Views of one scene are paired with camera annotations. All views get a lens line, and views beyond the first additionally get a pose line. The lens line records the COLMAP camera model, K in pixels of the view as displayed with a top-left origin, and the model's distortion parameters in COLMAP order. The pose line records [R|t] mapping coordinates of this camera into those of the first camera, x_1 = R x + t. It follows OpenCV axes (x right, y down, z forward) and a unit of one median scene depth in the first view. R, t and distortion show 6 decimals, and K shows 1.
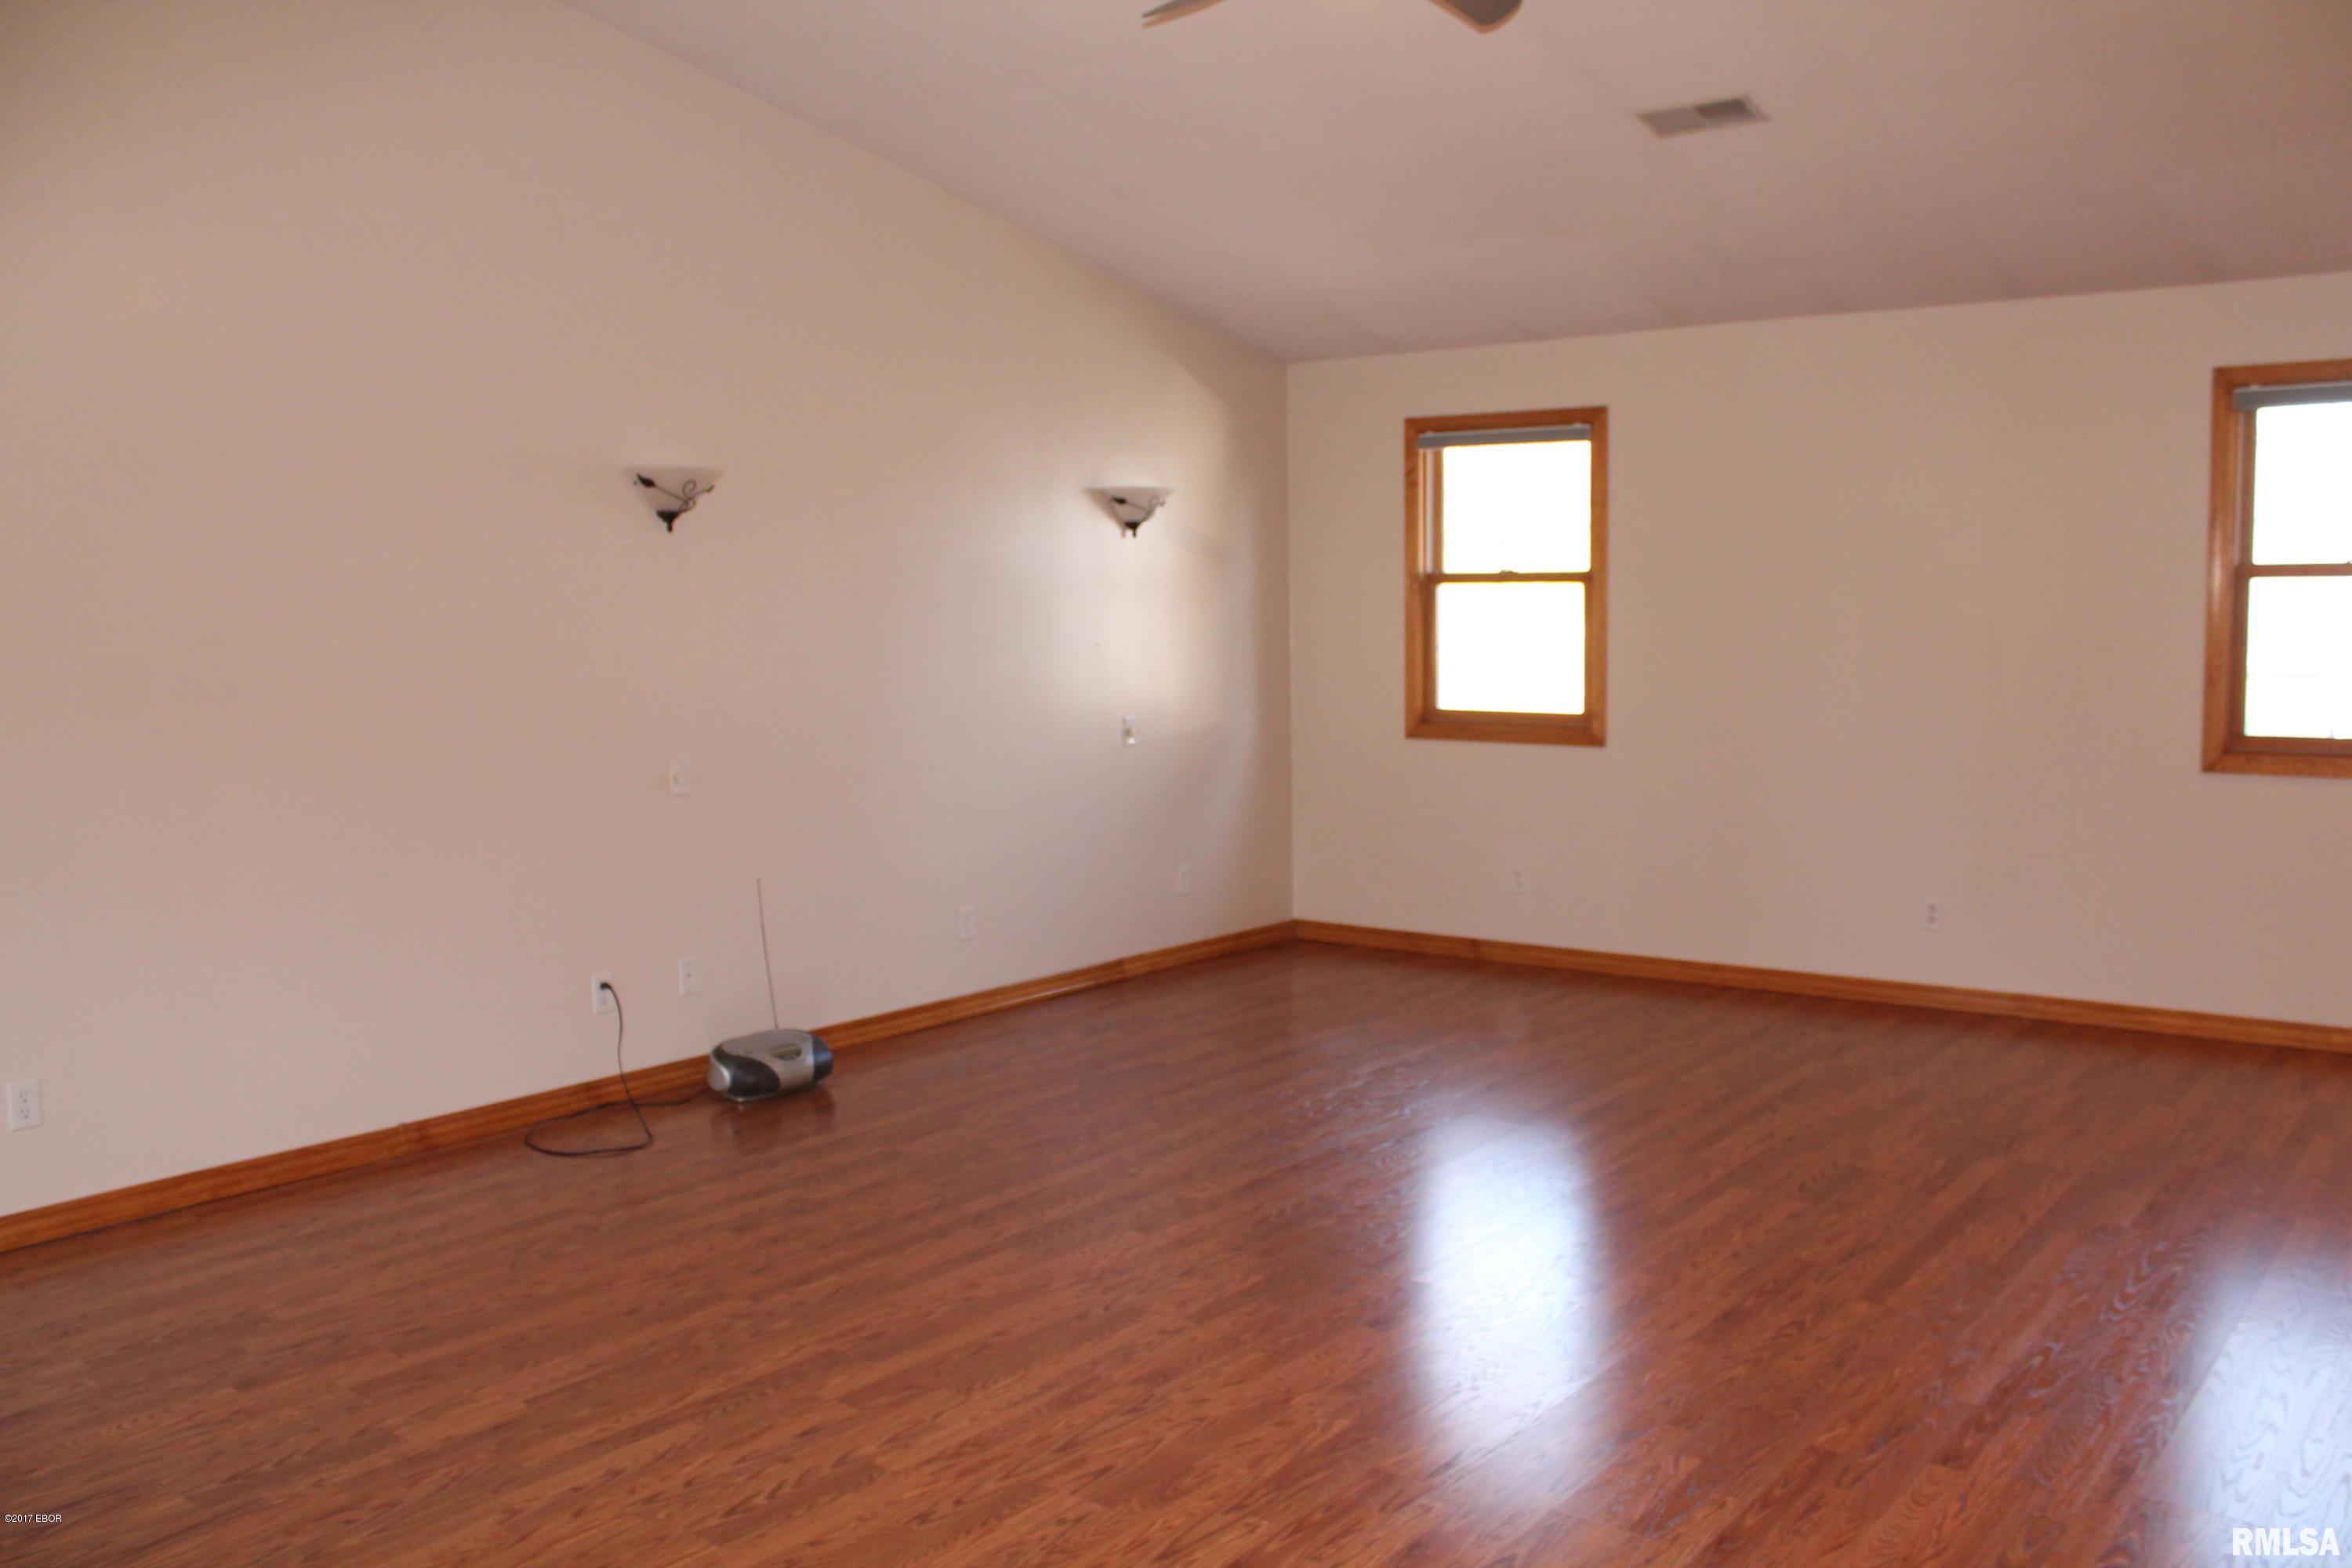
lens RADIAL K [[1963.9, 0, 1170.9], [0, 1963.9, 775.8], [0, 0, 1]] dist [-0.167869, 0.144275]
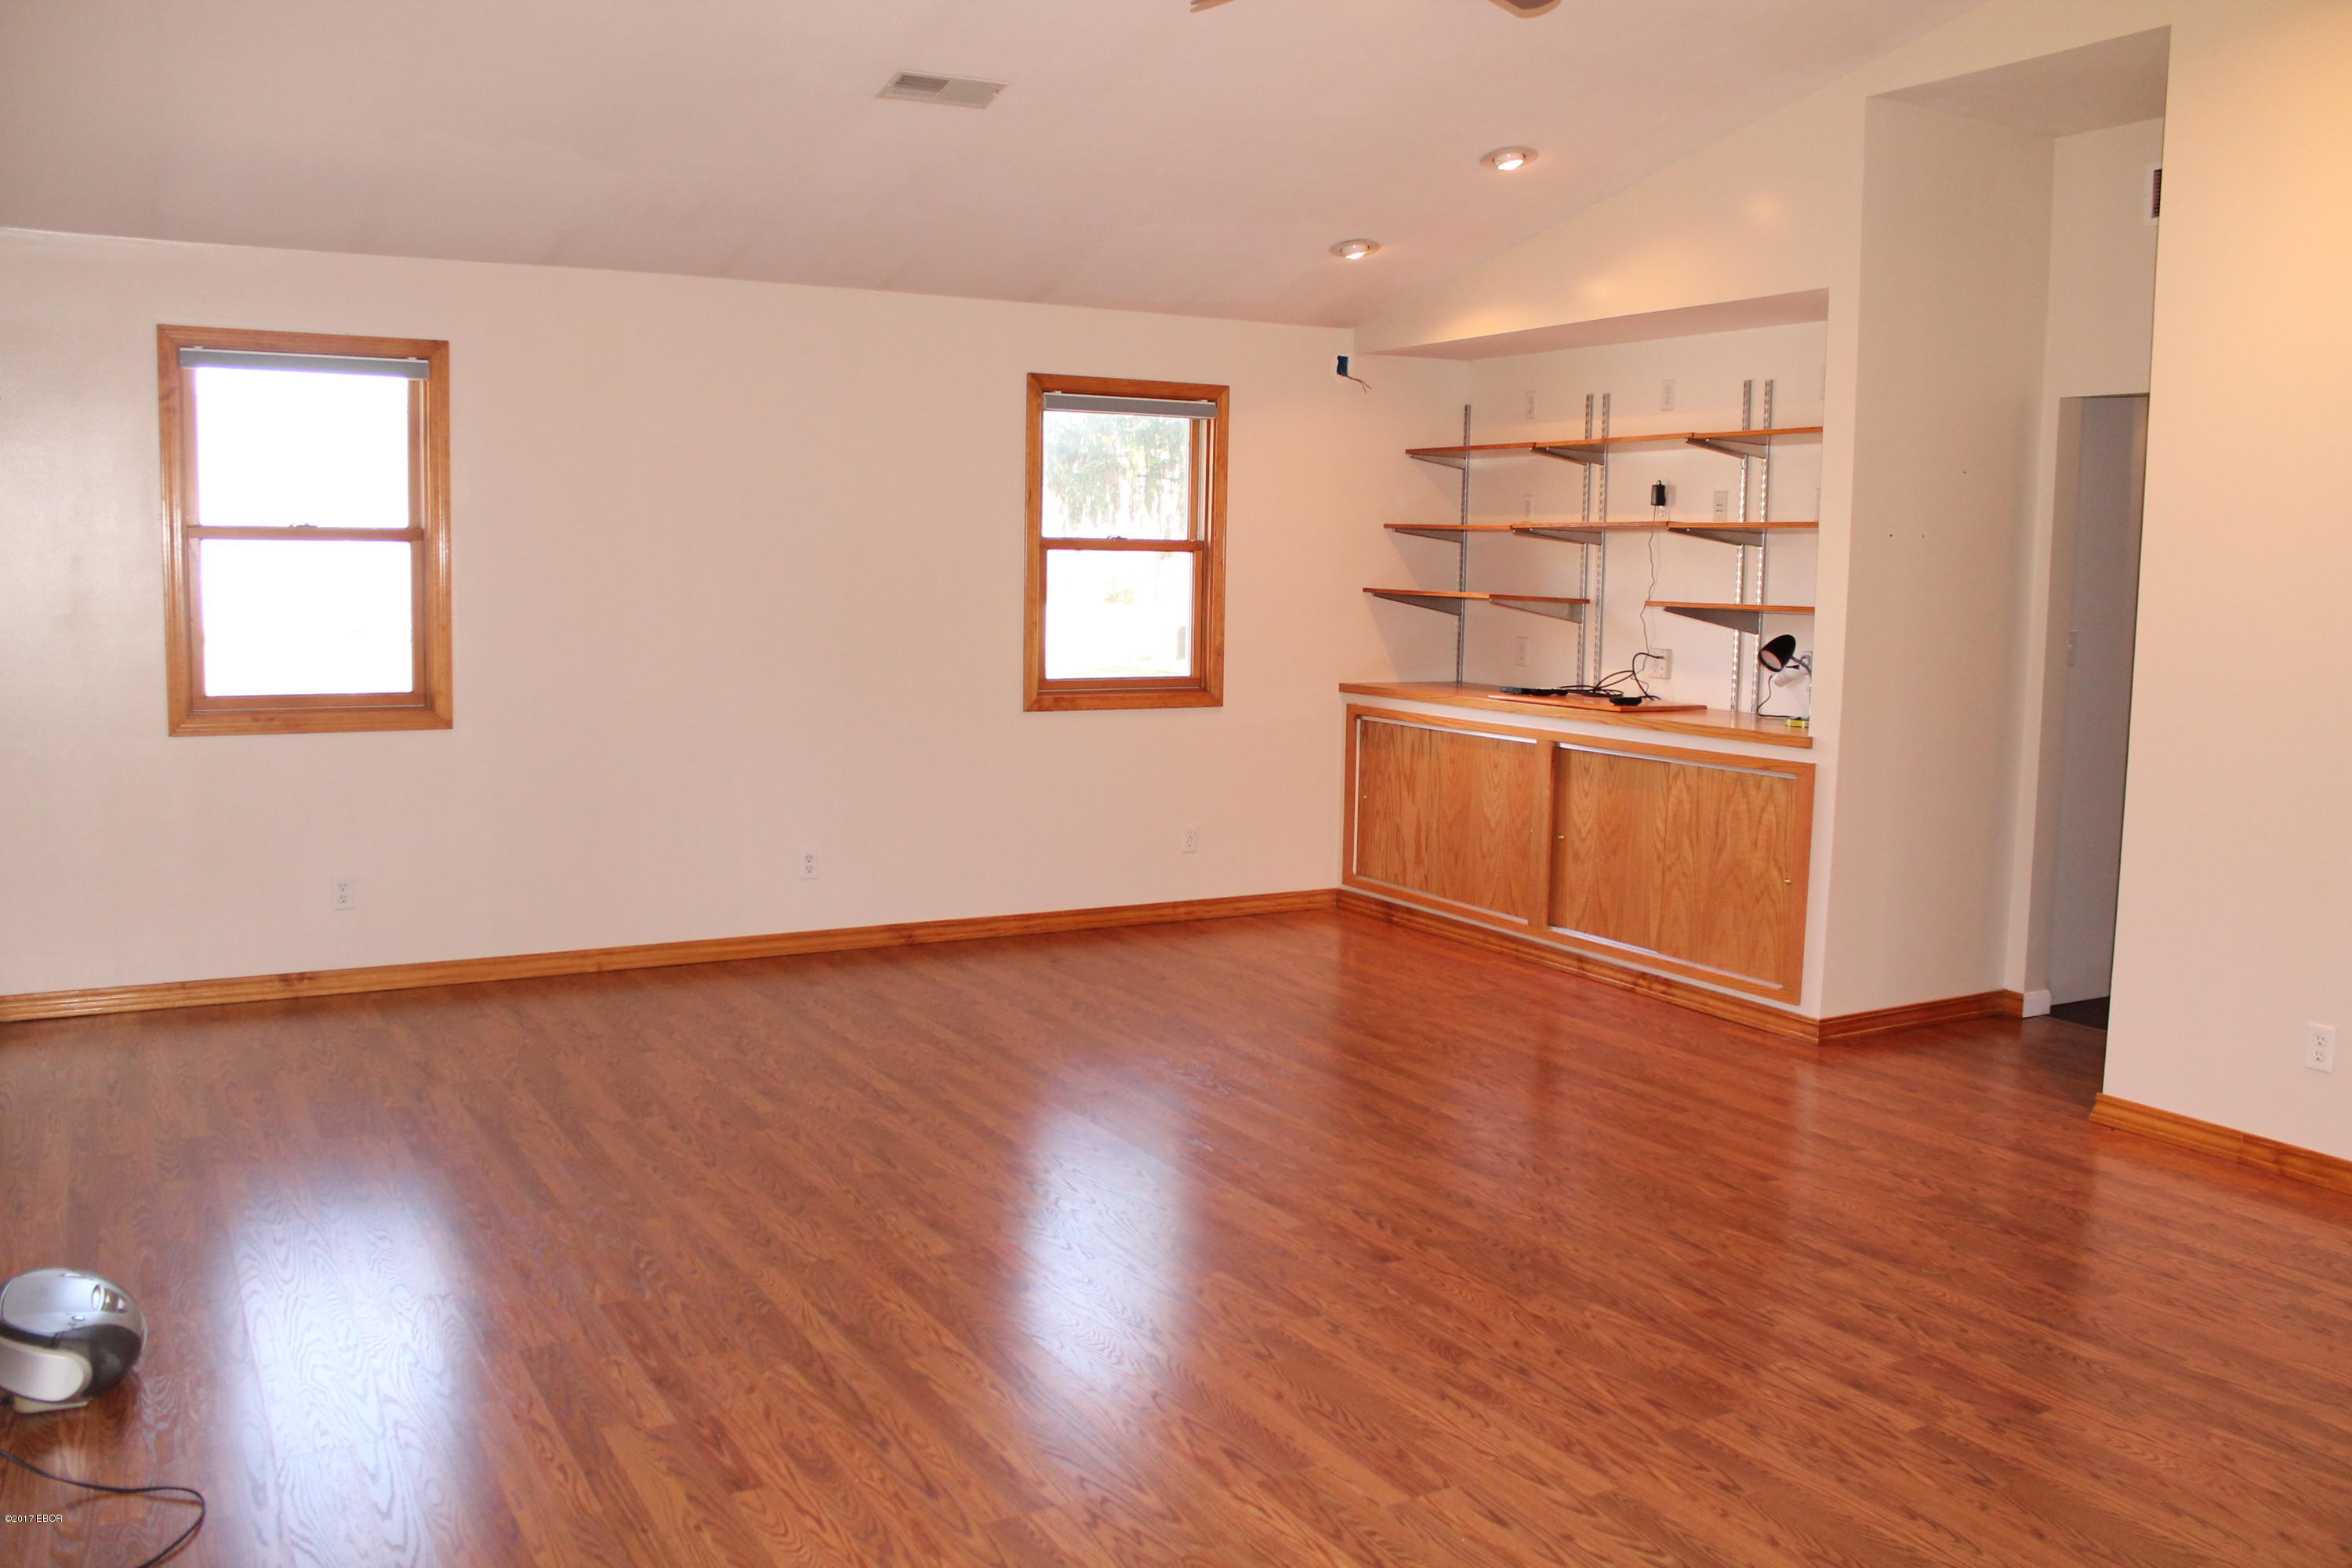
lens RADIAL K [[1963.9, 0, 1217.9], [0, 1963.9, 795.3], [0, 0, 1]] dist [-0.167869, 0.144275]
pose [[0.359258, -0.090366, 0.928853, -0.742069], [0.060570, 0.995460, 0.073419, -0.043427], [-0.931271, 0.029884, 0.363100, 0.576492]]
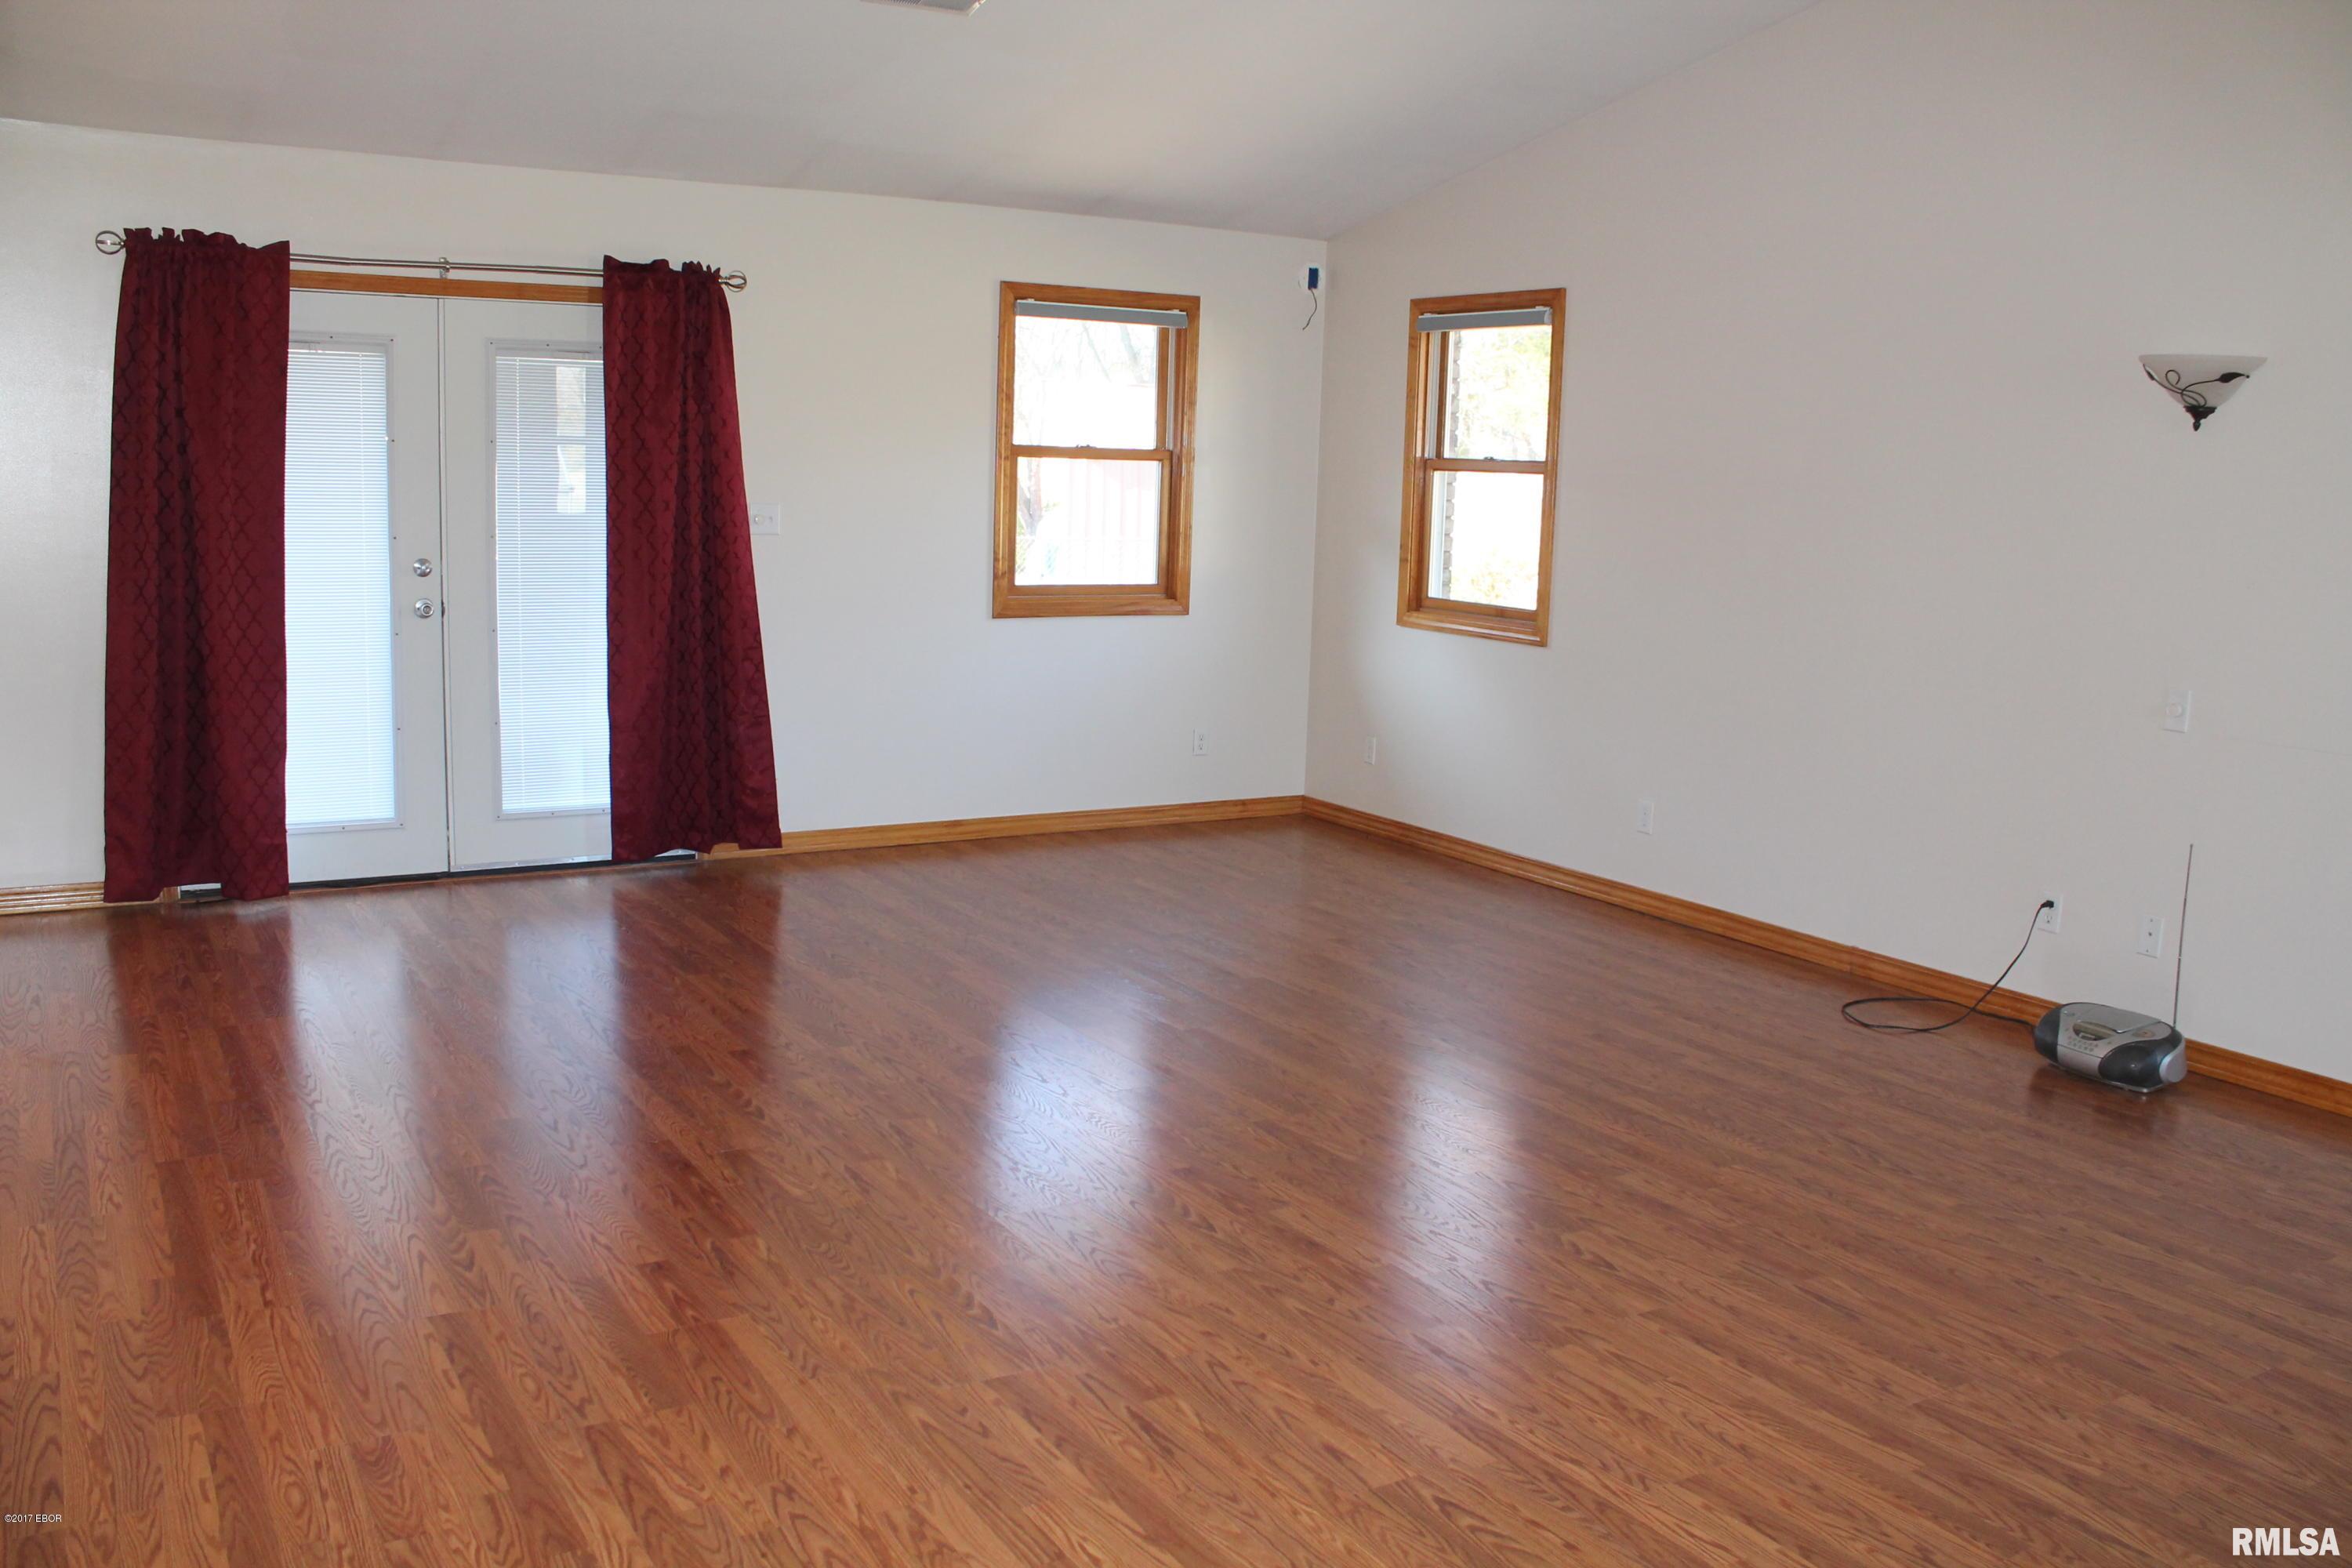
lens RADIAL K [[1963.9, 0, 1181.3], [0, 1963.9, 764.6], [0, 0, 1]] dist [-0.167869, 0.144275]
pose [[-0.350599, 0.142251, -0.925659, 0.880109], [-0.111429, 0.975040, 0.192043, -0.112488], [0.929873, 0.170475, -0.325997, 1.086397]]
